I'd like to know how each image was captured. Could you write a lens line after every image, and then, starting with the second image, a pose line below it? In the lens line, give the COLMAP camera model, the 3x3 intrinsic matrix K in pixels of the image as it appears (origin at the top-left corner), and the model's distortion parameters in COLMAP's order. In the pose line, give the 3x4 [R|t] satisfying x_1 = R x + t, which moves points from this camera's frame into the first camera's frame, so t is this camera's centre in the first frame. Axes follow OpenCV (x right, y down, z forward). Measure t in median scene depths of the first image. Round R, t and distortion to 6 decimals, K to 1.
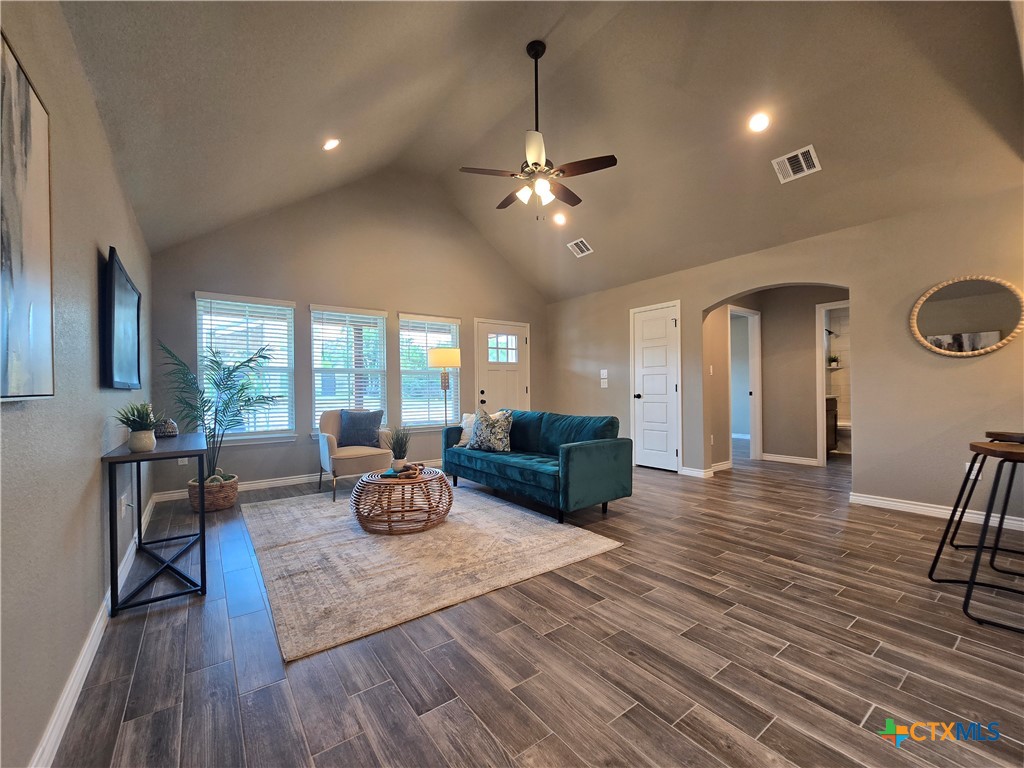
lens RADIAL K [[418.9, 0, 507.2], [0, 418.9, 387.7], [0, 0, 1]] dist [-0.001044, -0.000315]
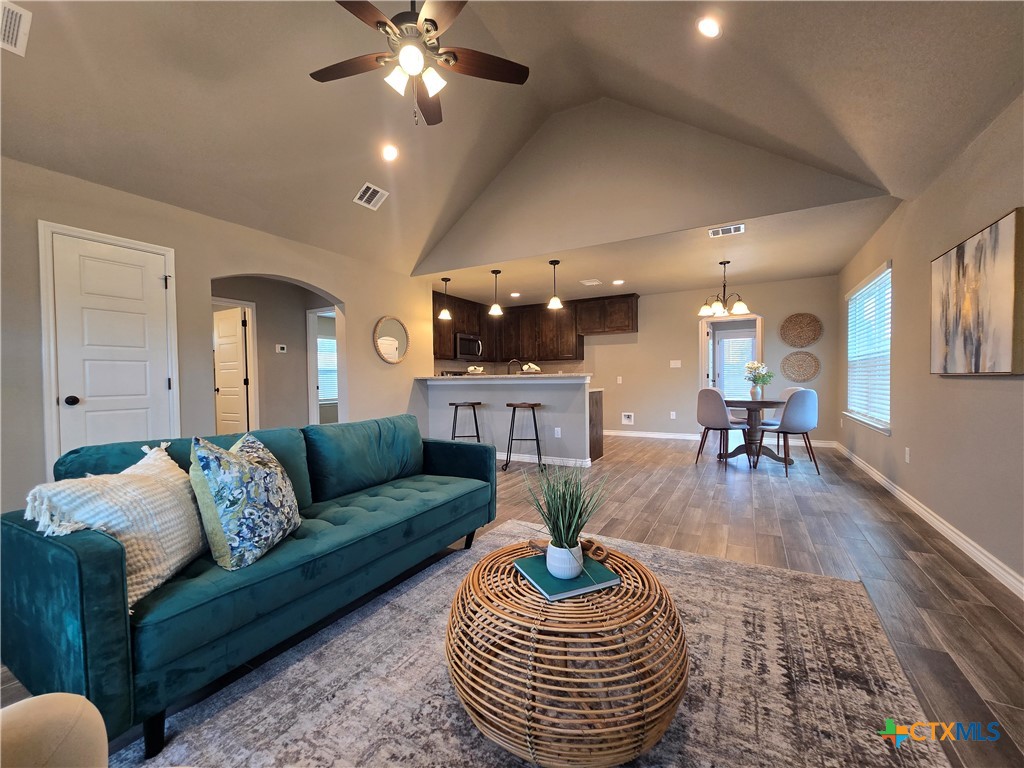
lens RADIAL K [[420.0, 0, 510.9], [0, 420.0, 388.0], [0, 0, 1]] dist [0.001240, -0.000051]
pose [[-0.414992, -0.003113, 0.909820, -0.572578], [0.014931, 0.999836, 0.010232, 0.011996], [-0.909703, 0.017831, -0.414877, 1.140267]]
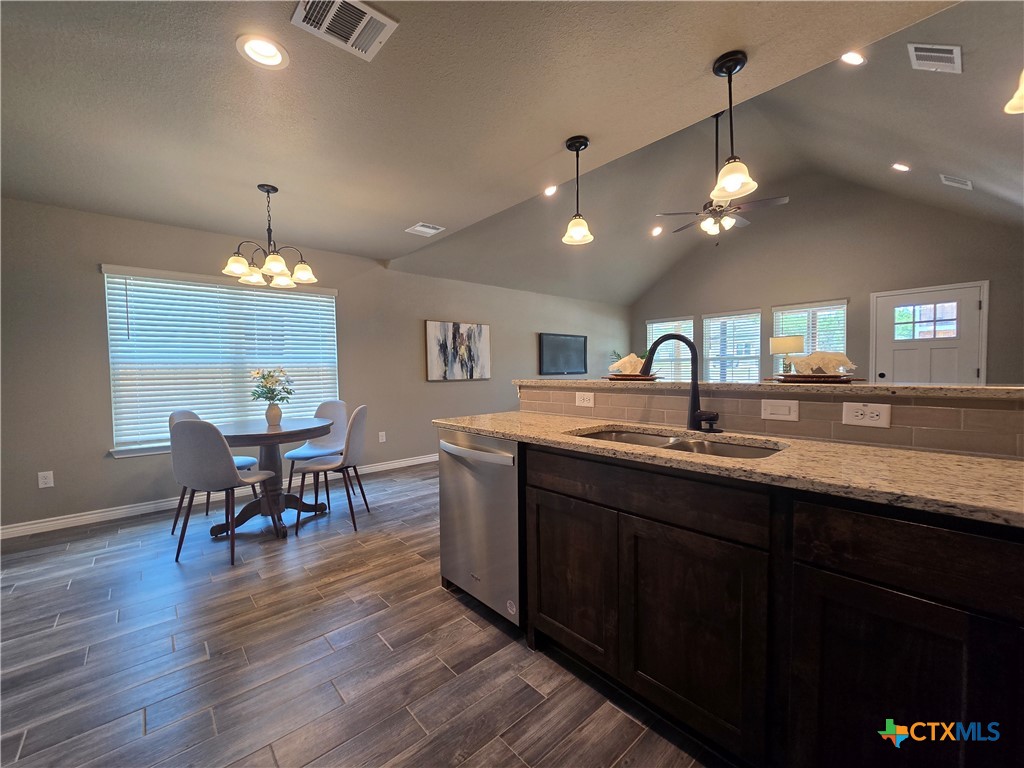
lens RADIAL K [[420.0, 0, 510.9], [0, 420.0, 388.0], [0, 0, 1]] dist [0.001240, -0.000051]
pose [[0.093259, 0.053786, -0.994188, 1.330423], [0.017417, 0.998299, 0.055642, -0.045773], [0.995490, -0.022505, 0.092163, 0.238027]]
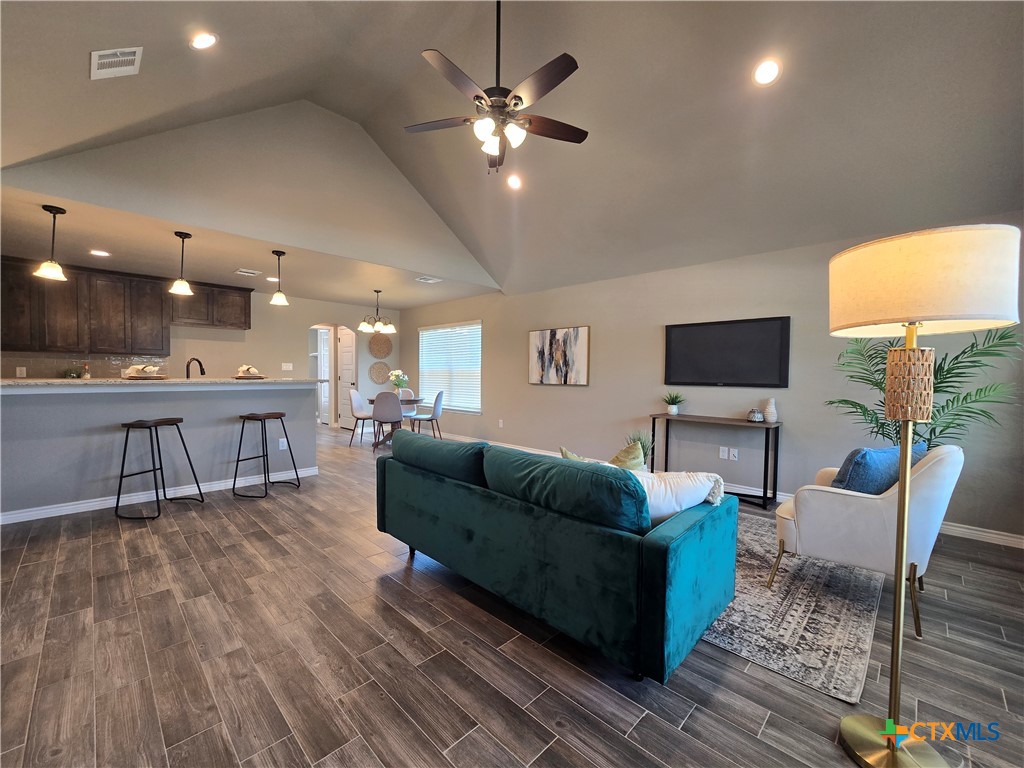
lens RADIAL K [[422.1, 0, 508.6], [0, 422.1, 386.4], [0, 0, 1]] dist [-0.001709, 0.000066]
pose [[-0.987862, 0.005510, -0.155235, 0.173956], [0.001150, 0.999603, 0.028160, -0.030667], [0.155329, 0.027640, -0.987476, 1.780002]]
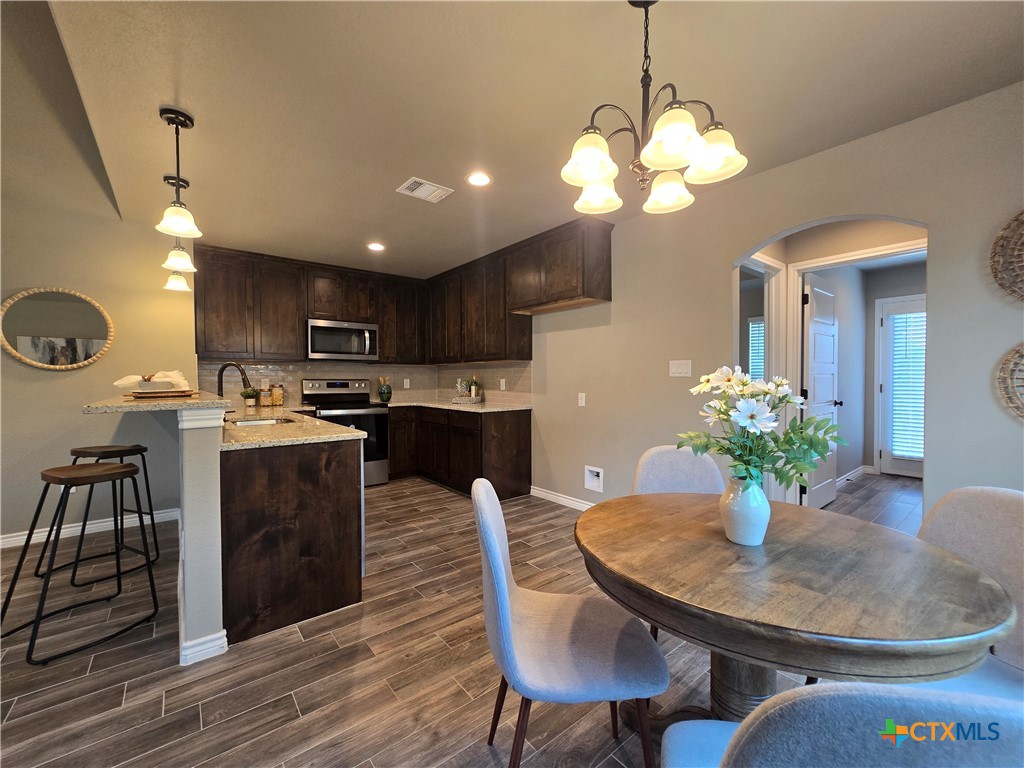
lens RADIAL K [[418.9, 0, 507.2], [0, 418.9, 387.7], [0, 0, 1]] dist [-0.001044, -0.000315]
pose [[-0.037250, -0.009131, 0.999264, 0.073291], [0.000023, 0.999958, 0.009138, -0.038059], [-0.999306, 0.000363, -0.037249, -0.008354]]
